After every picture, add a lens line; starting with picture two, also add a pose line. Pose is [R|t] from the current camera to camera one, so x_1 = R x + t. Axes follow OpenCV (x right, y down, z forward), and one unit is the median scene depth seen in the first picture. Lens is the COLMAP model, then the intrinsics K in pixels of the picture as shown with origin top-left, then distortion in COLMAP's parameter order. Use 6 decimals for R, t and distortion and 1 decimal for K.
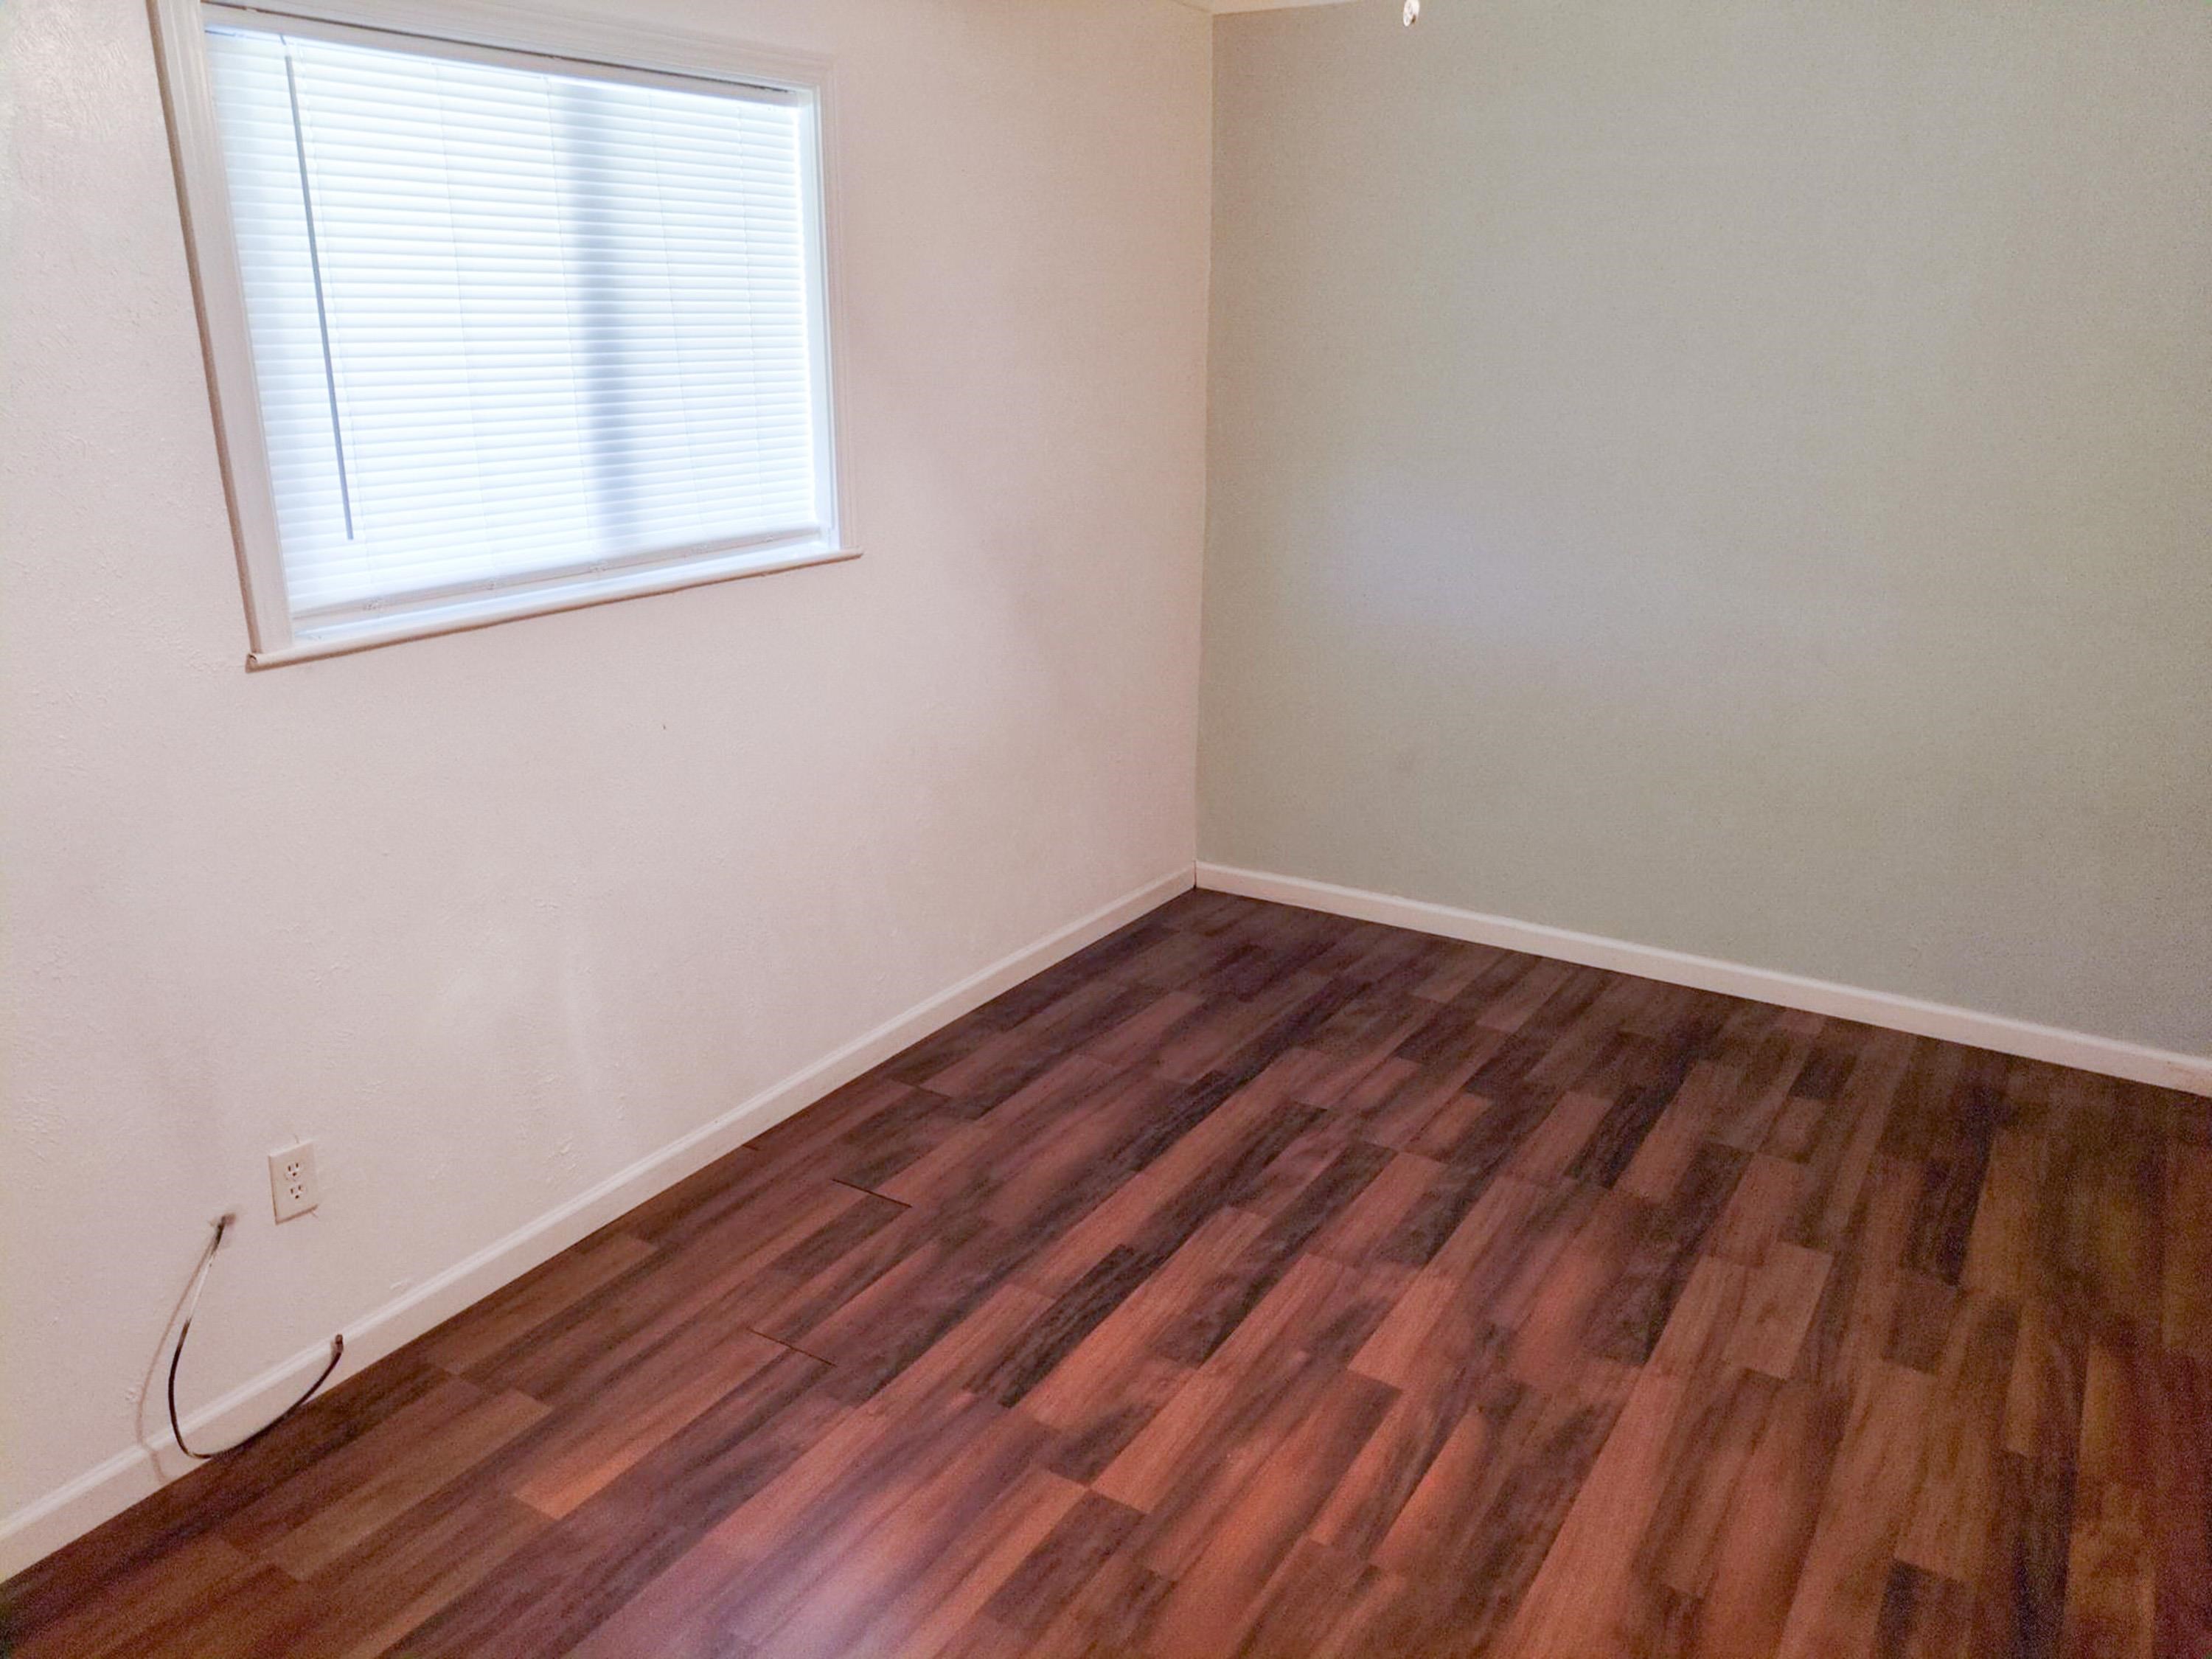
lens RADIAL K [[1657.2, 0, 1104.9], [0, 1657.2, 816.3], [0, 0, 1]] dist [0.034231, -0.029423]
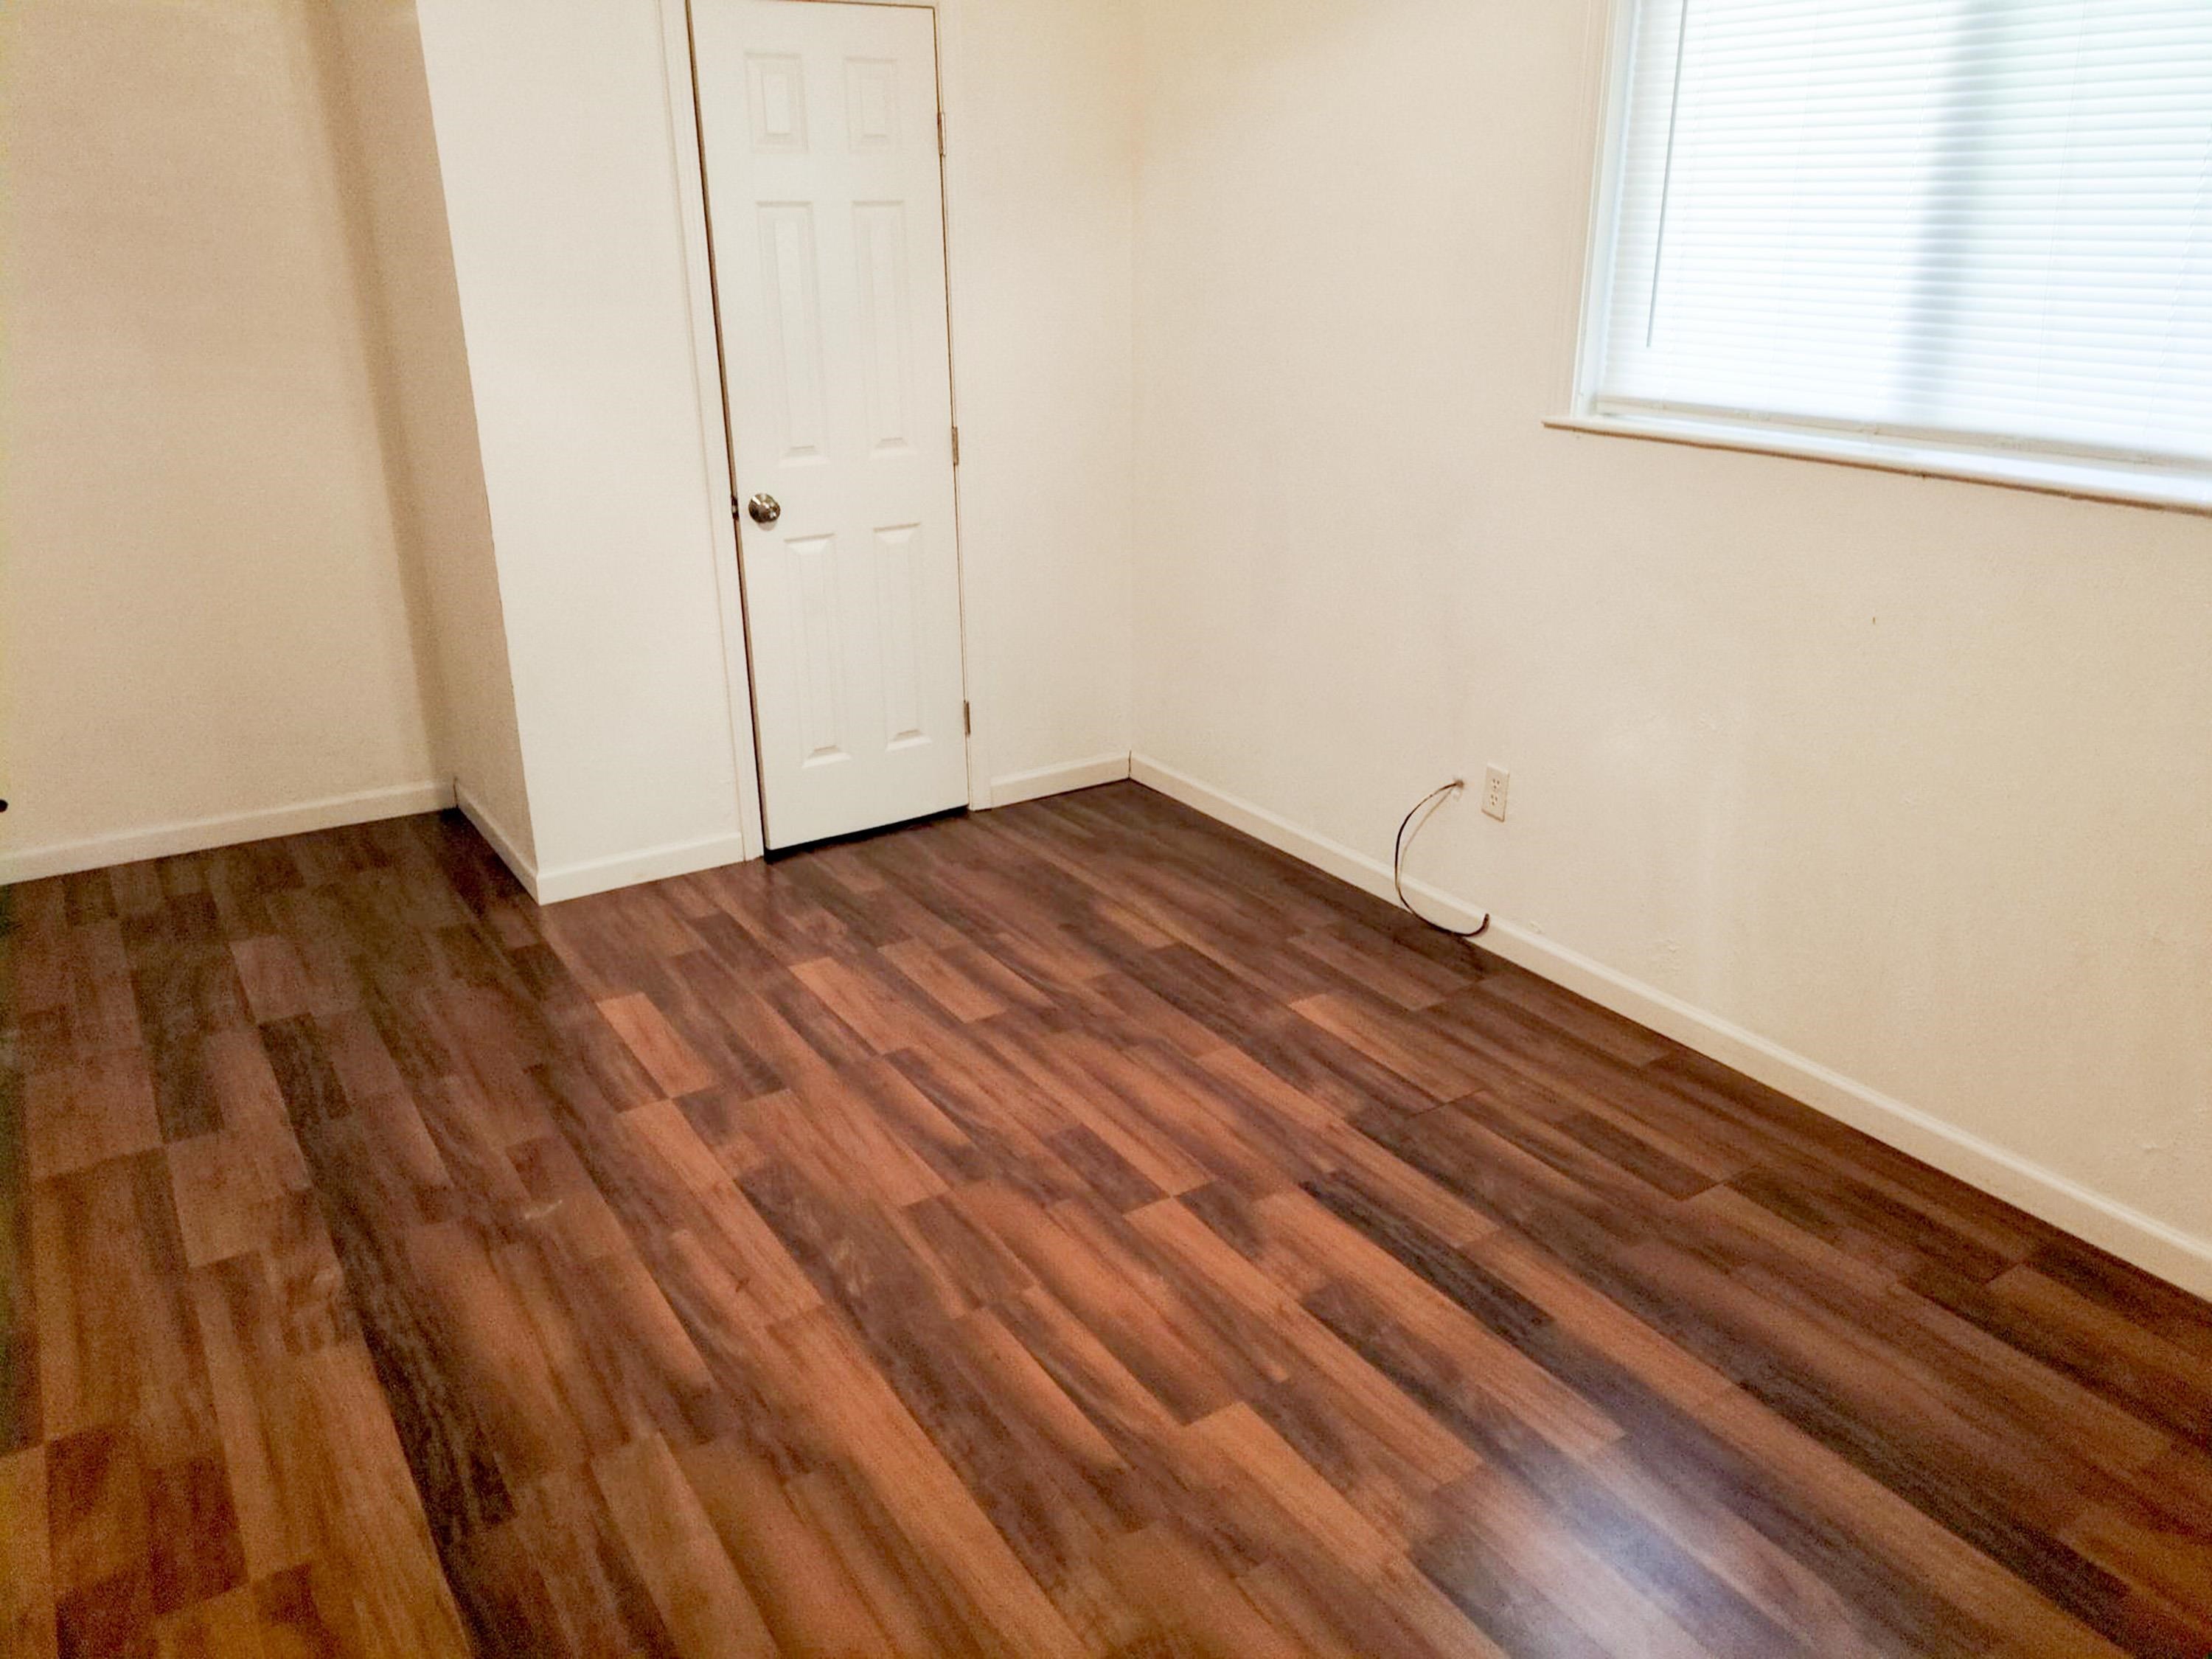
lens RADIAL K [[1657.2, 0, 1109.3], [0, 1657.2, 839.1], [0, 0, 1]] dist [0.034231, -0.029423]
pose [[-0.437431, 0.326012, -0.838076, 0.846606], [-0.257841, 0.847367, 0.464205, -0.315672], [0.861494, 0.419148, -0.286606, 1.118754]]
